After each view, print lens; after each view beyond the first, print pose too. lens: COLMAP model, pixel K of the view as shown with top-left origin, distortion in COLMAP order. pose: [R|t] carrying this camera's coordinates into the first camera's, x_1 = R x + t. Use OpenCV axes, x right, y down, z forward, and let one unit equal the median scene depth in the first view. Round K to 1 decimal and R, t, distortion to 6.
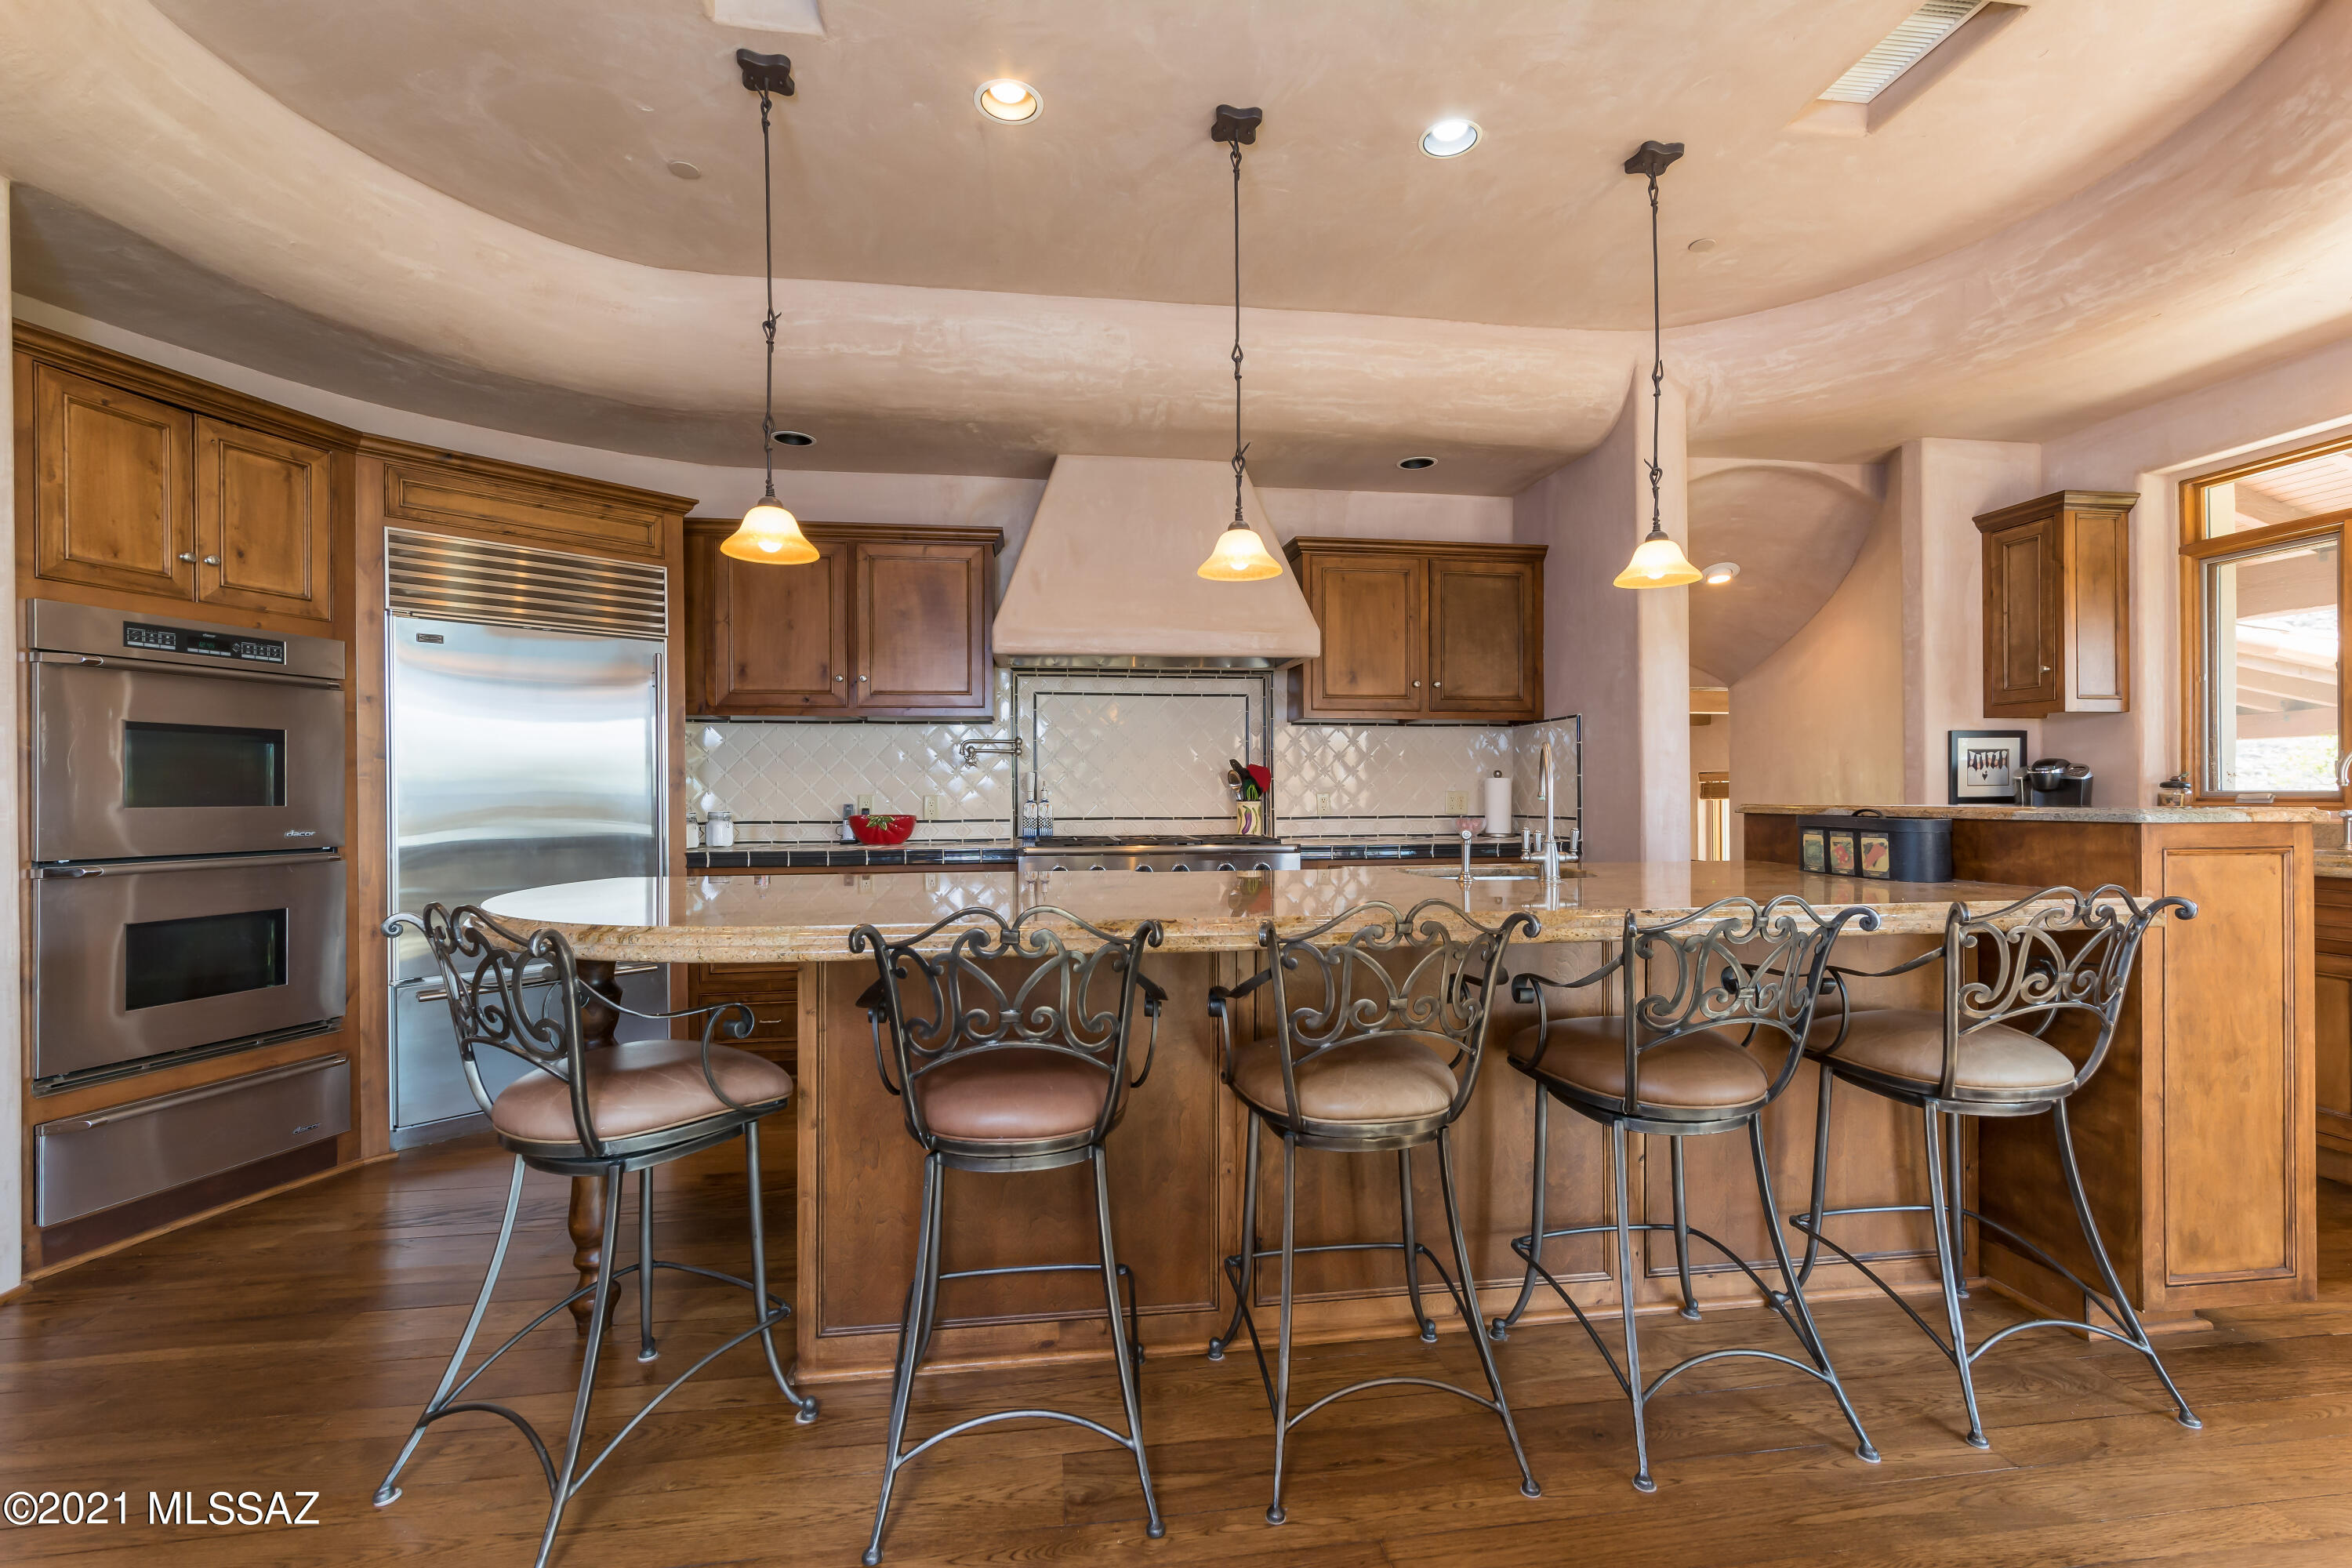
lens RADIAL K [[1022.2, 0, 1173.3], [0, 1022.2, 791.7], [0, 0, 1]] dist [0.002007, 0.000875]
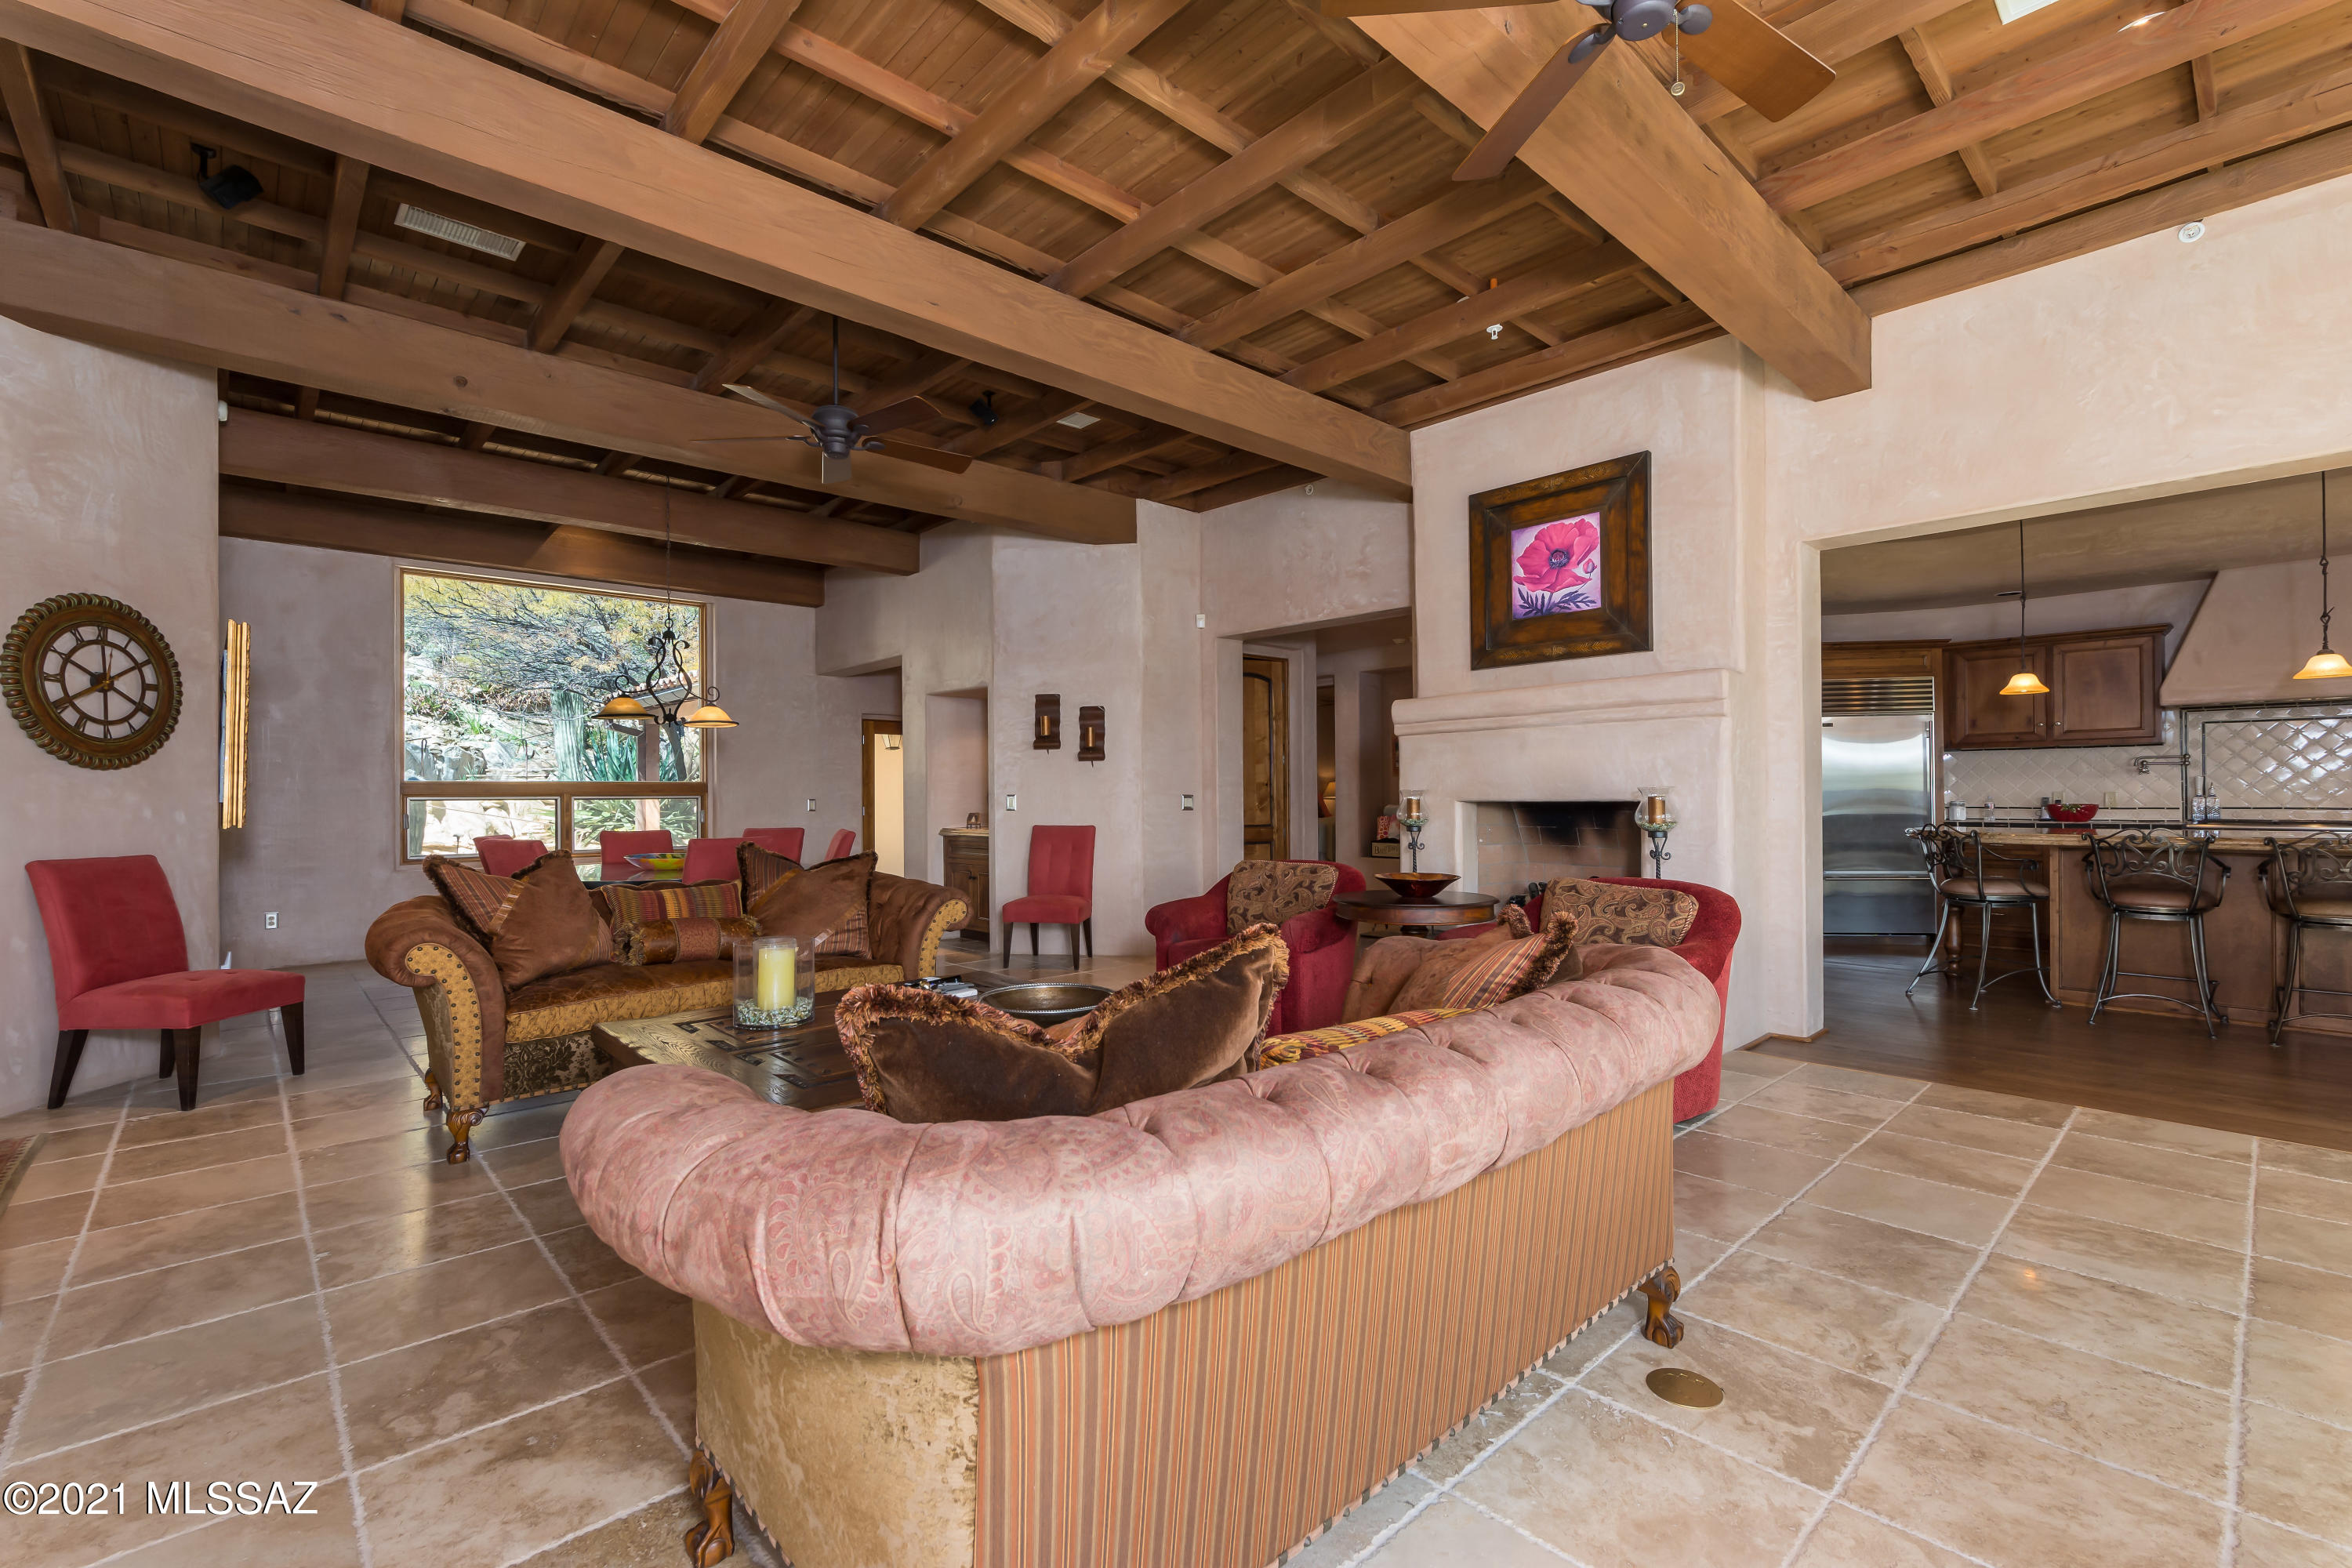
lens RADIAL K [[1031.2, 0, 1175.6], [0, 1031.2, 788.4], [0, 0, 1]] dist [0.000923, 0.000493]
pose [[0.569761, -0.000421, -0.821810, 0.360817], [0.004202, 0.999988, 0.002402, -0.017069], [0.821799, -0.004822, 0.569757, -1.574053]]
